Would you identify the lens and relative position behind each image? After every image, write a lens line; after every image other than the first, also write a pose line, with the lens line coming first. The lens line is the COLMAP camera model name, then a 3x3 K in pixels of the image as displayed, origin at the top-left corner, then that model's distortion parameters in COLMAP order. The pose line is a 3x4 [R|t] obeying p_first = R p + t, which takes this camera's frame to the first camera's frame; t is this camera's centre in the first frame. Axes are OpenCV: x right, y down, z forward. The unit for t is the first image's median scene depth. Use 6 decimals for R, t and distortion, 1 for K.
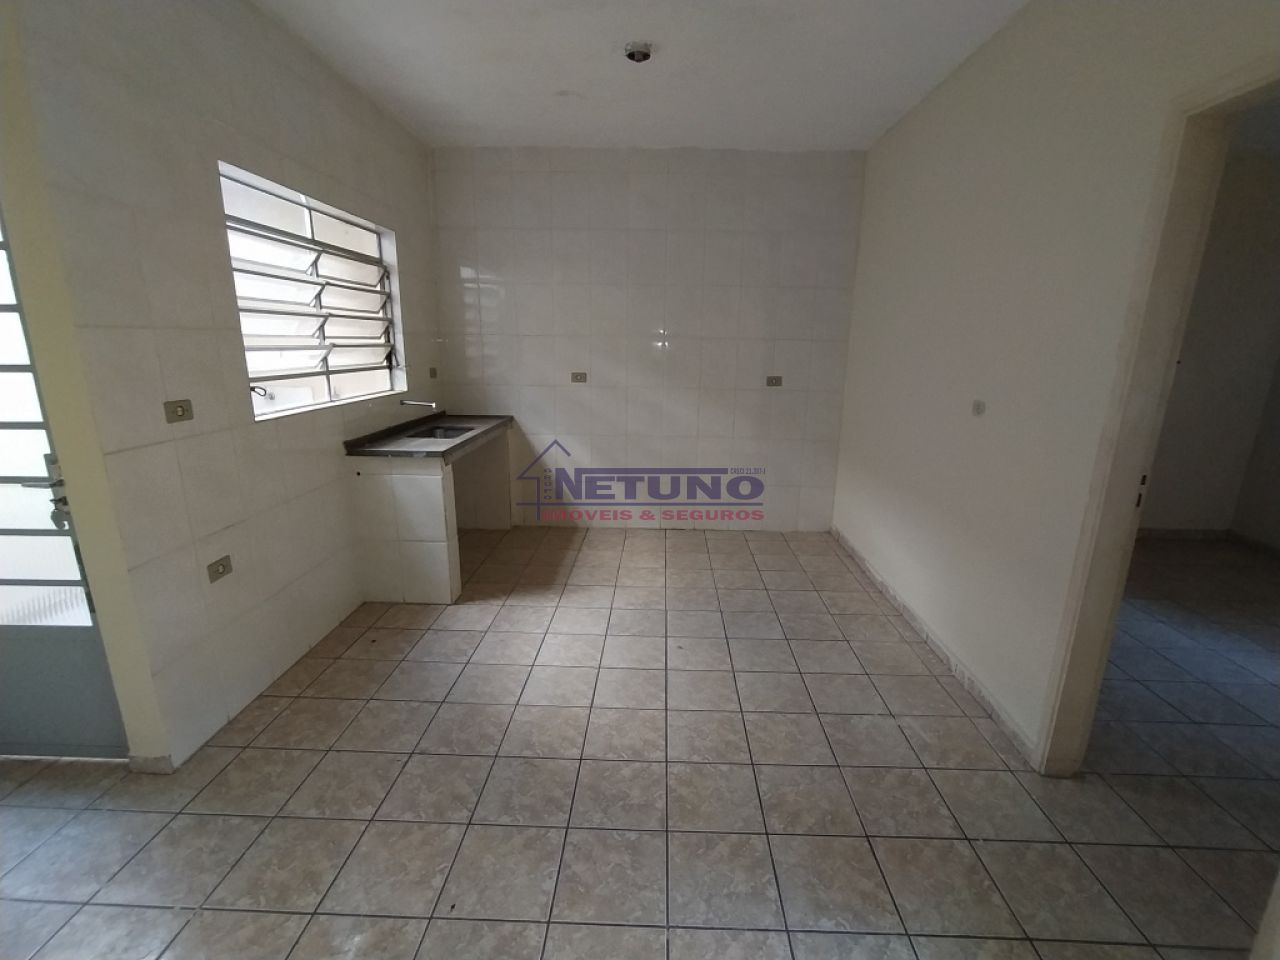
lens RADIAL K [[586.3, 0, 649.3], [0, 586.3, 482.3], [0, 0, 1]] dist [-0.025571, 0.011666]
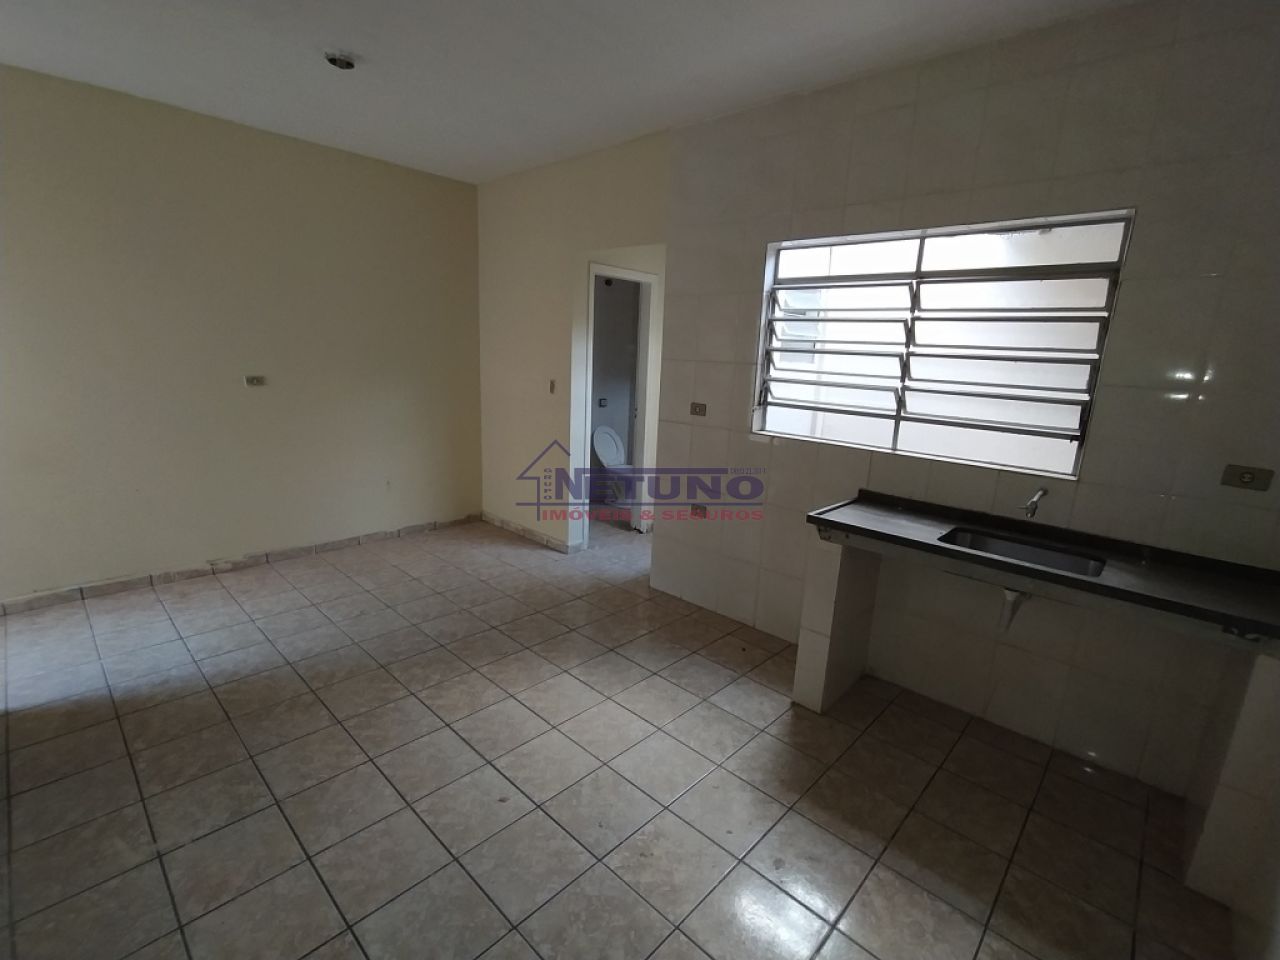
lens RADIAL K [[586.3, 0, 649.3], [0, 586.3, 482.3], [0, 0, 1]] dist [-0.025571, 0.011666]
pose [[-0.659055, 0.115009, -0.743249, 0.462946], [-0.232440, 0.908711, 0.346722, -0.387078], [0.715274, 0.401270, -0.572158, 1.546175]]
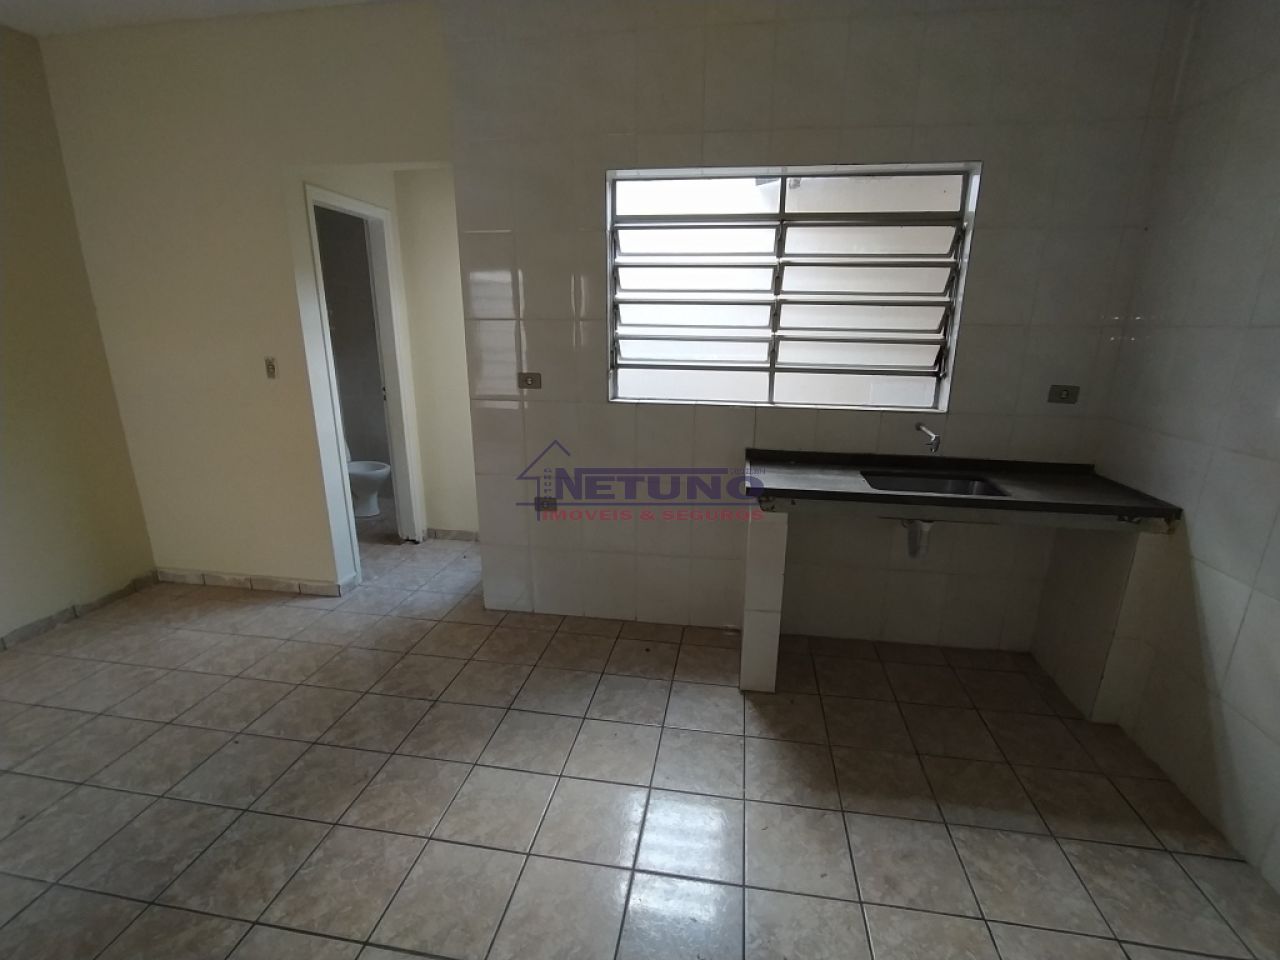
lens RADIAL K [[586.3, 0, 649.3], [0, 586.3, 482.3], [0, 0, 1]] dist [-0.025571, 0.011666]
pose [[-0.128991, 0.242196, -0.961615, 0.420688], [-0.245032, 0.931861, 0.267570, -0.265295], [0.960896, 0.270141, -0.060856, 1.113557]]
